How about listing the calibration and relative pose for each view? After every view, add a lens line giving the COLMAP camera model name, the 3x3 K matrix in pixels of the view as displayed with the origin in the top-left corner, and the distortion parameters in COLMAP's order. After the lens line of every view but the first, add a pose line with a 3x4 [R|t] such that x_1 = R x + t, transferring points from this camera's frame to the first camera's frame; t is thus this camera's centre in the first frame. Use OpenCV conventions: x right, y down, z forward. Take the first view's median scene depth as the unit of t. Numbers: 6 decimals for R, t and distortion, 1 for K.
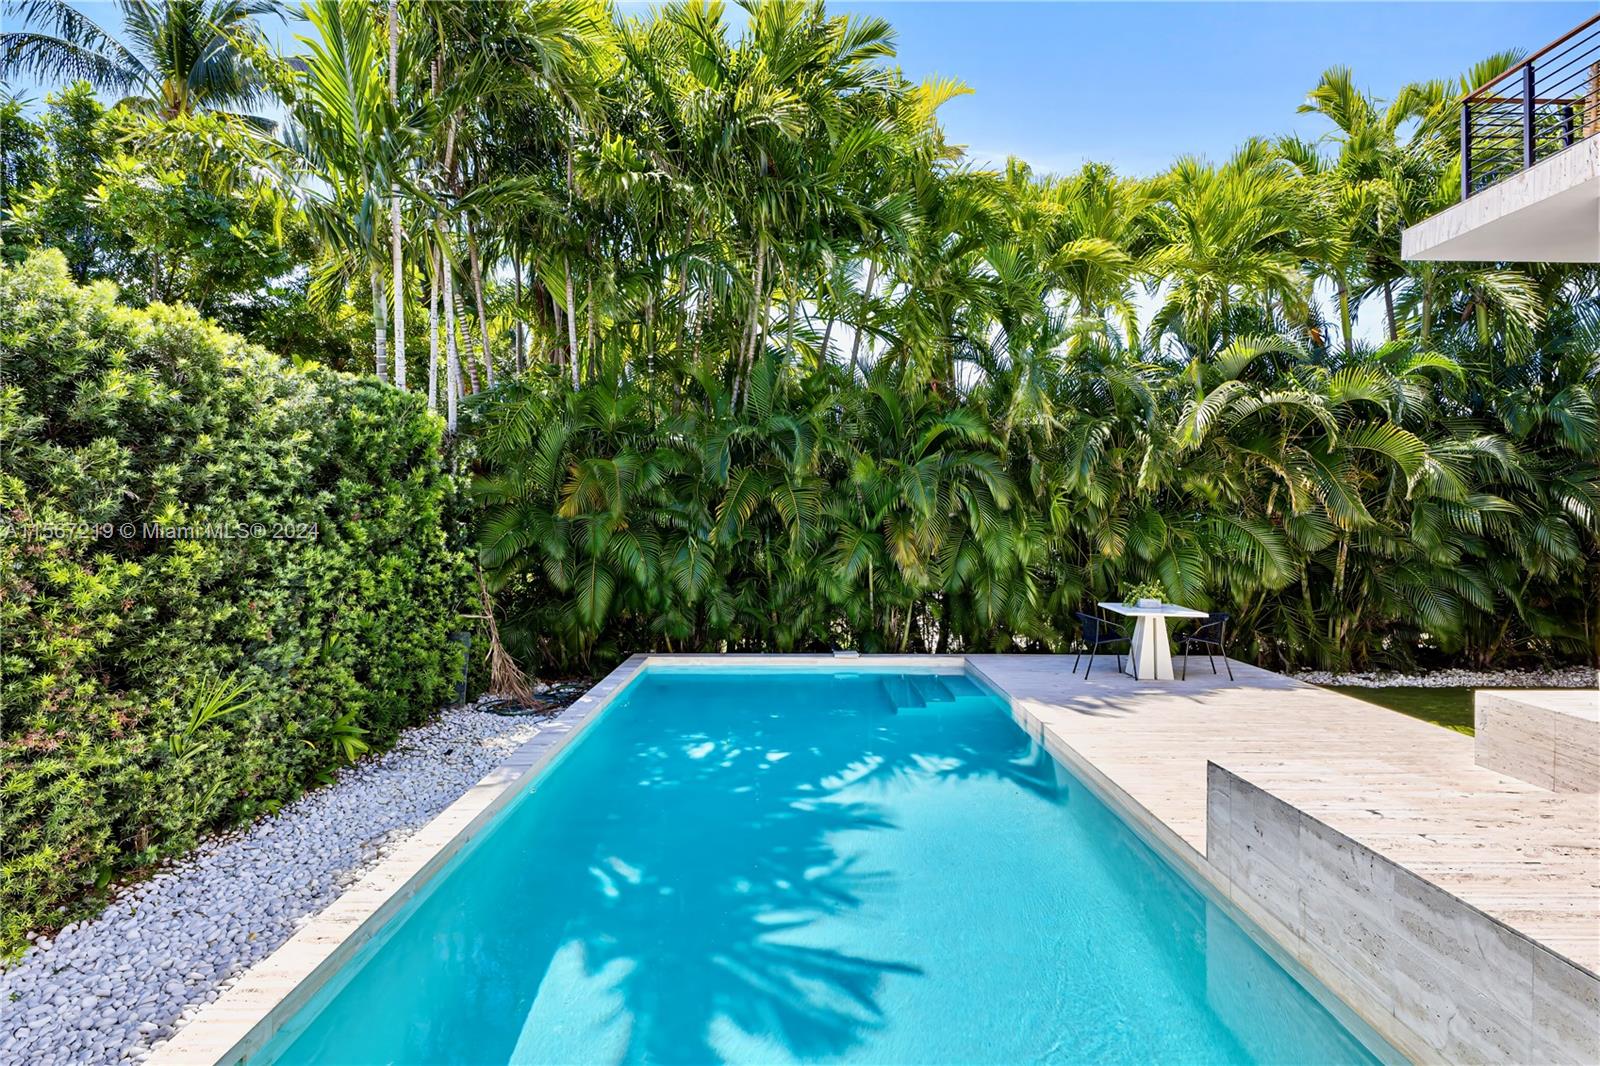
lens RADIAL K [[897.6, 0, 803.0], [0, 897.6, 527.7], [0, 0, 1]] dist [-0.005374, 0.001955]
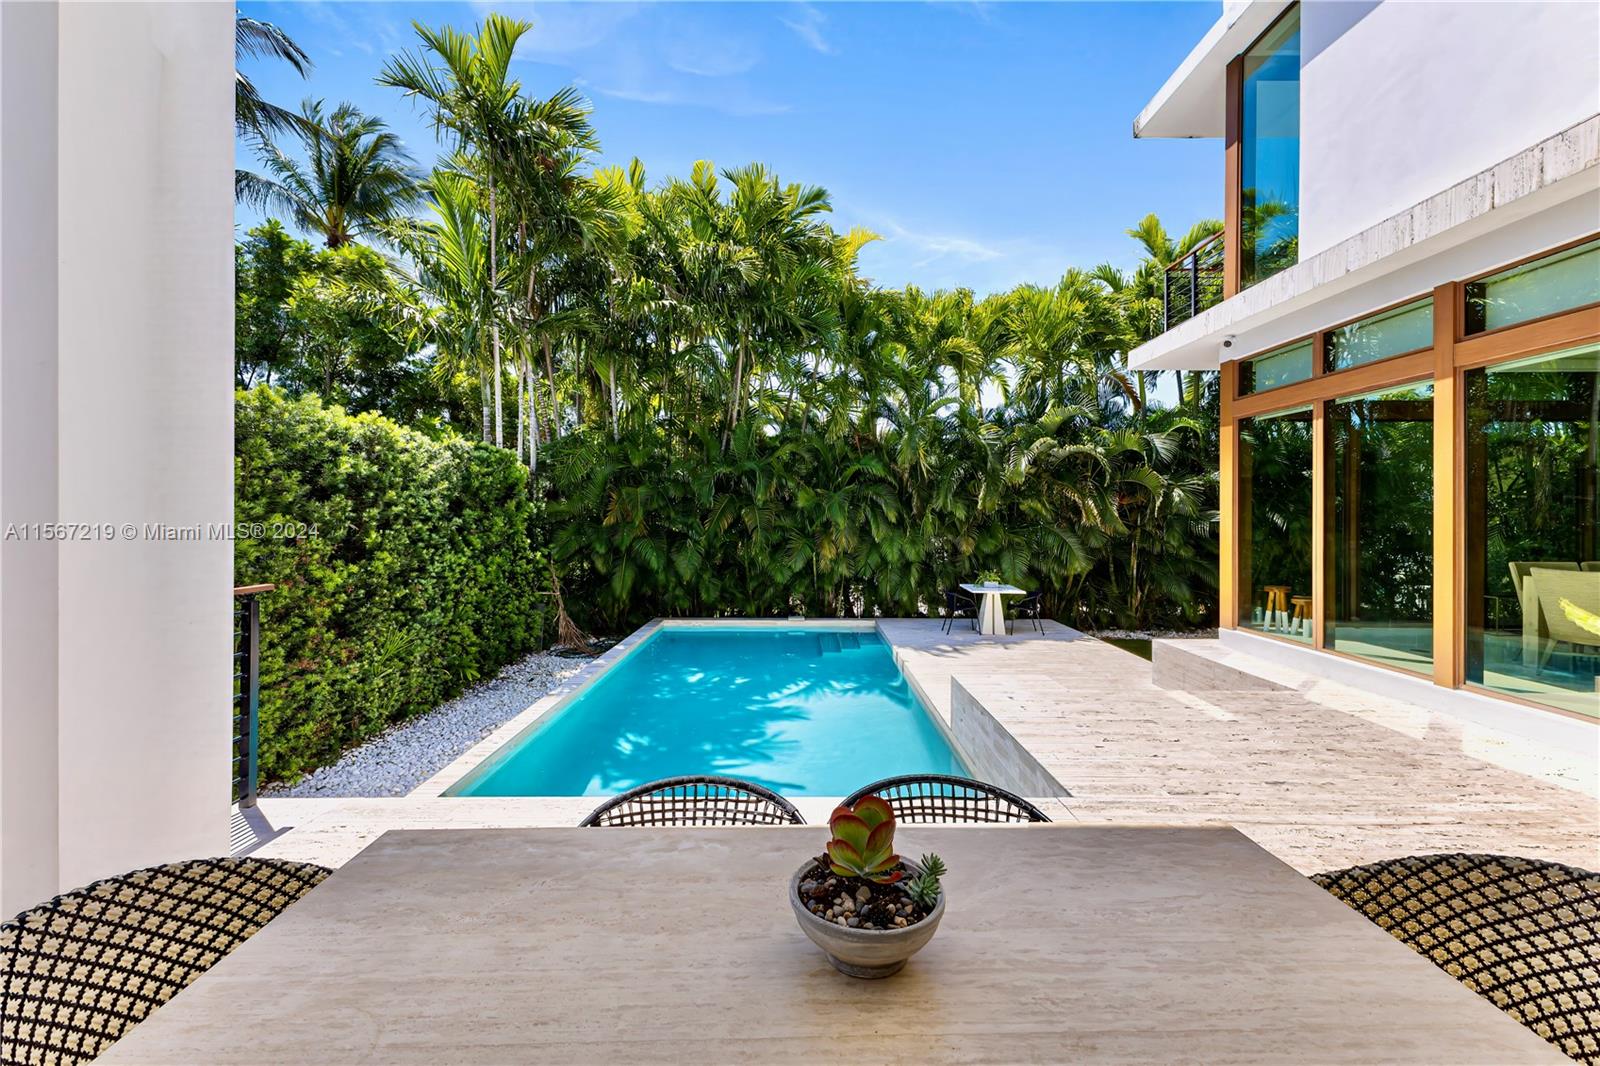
lens RADIAL K [[703.4, 0, 801.5], [0, 703.4, 520.7], [0, 0, 1]] dist [0.010141, -0.002973]
pose [[0.999973, -0.001086, -0.007219, 0.086769], [0.001089, 0.999999, 0.000443, -0.028255], [0.007219, -0.000451, 0.999974, -0.229392]]
